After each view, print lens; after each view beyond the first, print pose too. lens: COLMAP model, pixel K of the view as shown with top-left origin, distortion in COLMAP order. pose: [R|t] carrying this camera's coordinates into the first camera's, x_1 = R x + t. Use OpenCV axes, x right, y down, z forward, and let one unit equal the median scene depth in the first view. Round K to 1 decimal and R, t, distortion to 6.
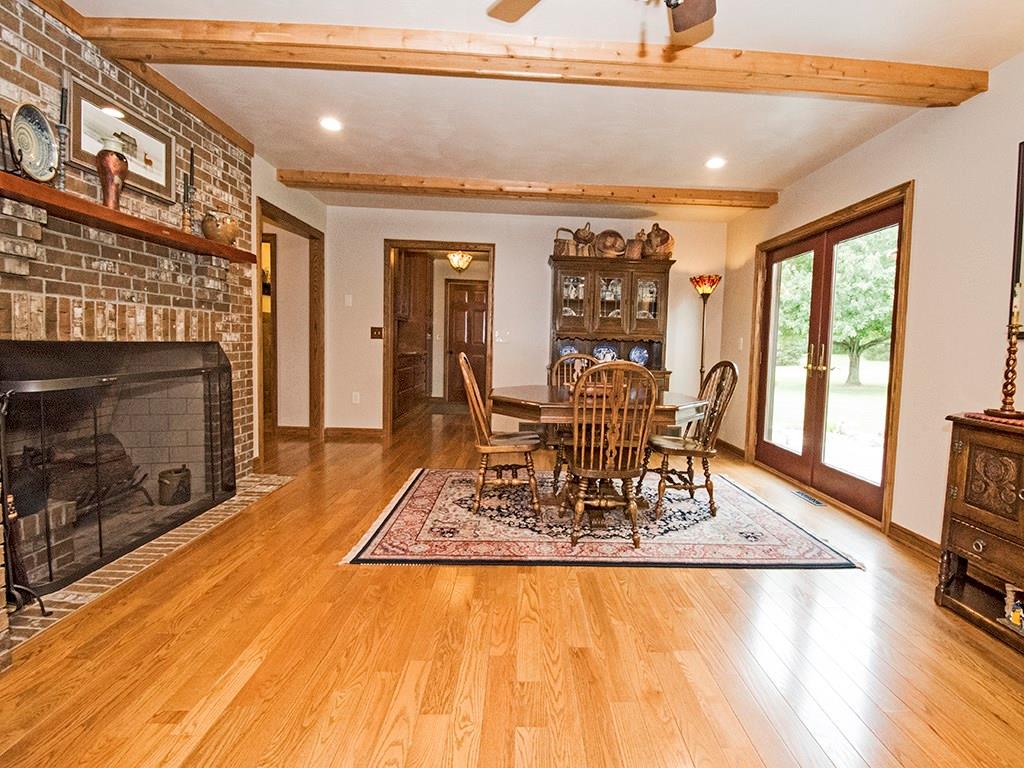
lens RADIAL K [[450.8, 0, 538.0], [0, 450.8, 367.2], [0, 0, 1]] dist [-0.000236, -0.004564]
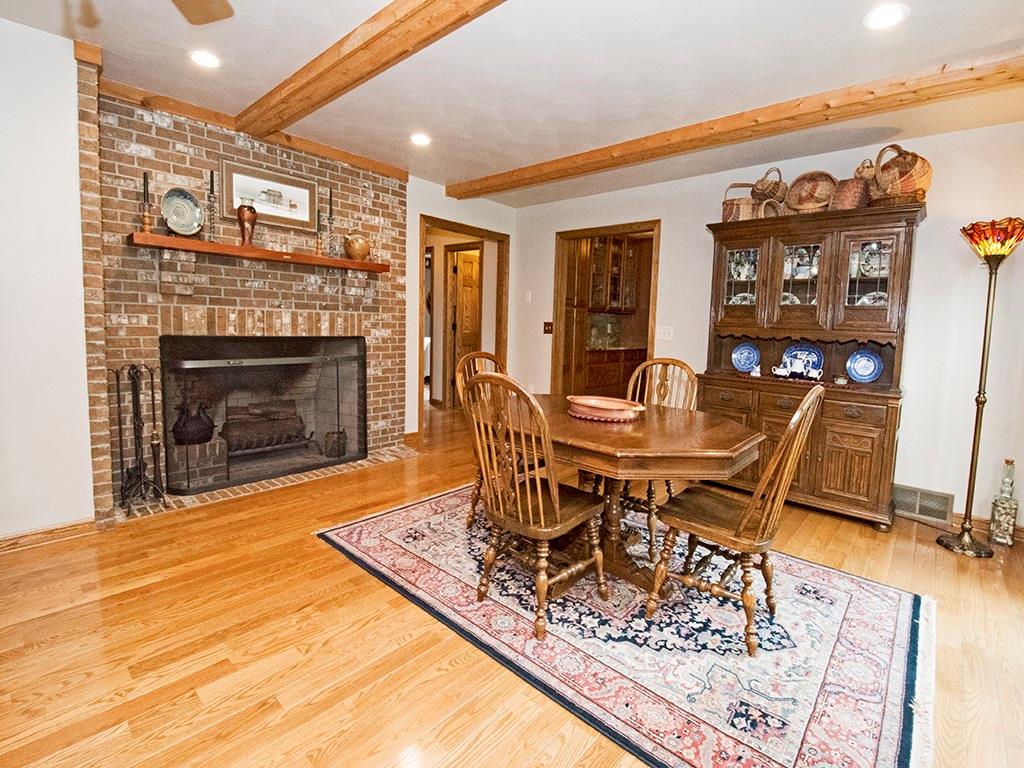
lens RADIAL K [[469.4, 0, 539.5], [0, 469.4, 364.8], [0, 0, 1]] dist [0.003068, -0.001624]
pose [[0.734195, 0.054739, -0.676728, 0.610124], [-0.048776, 0.998422, 0.027841, -0.041443], [0.677184, 0.012568, 0.735706, 0.400996]]
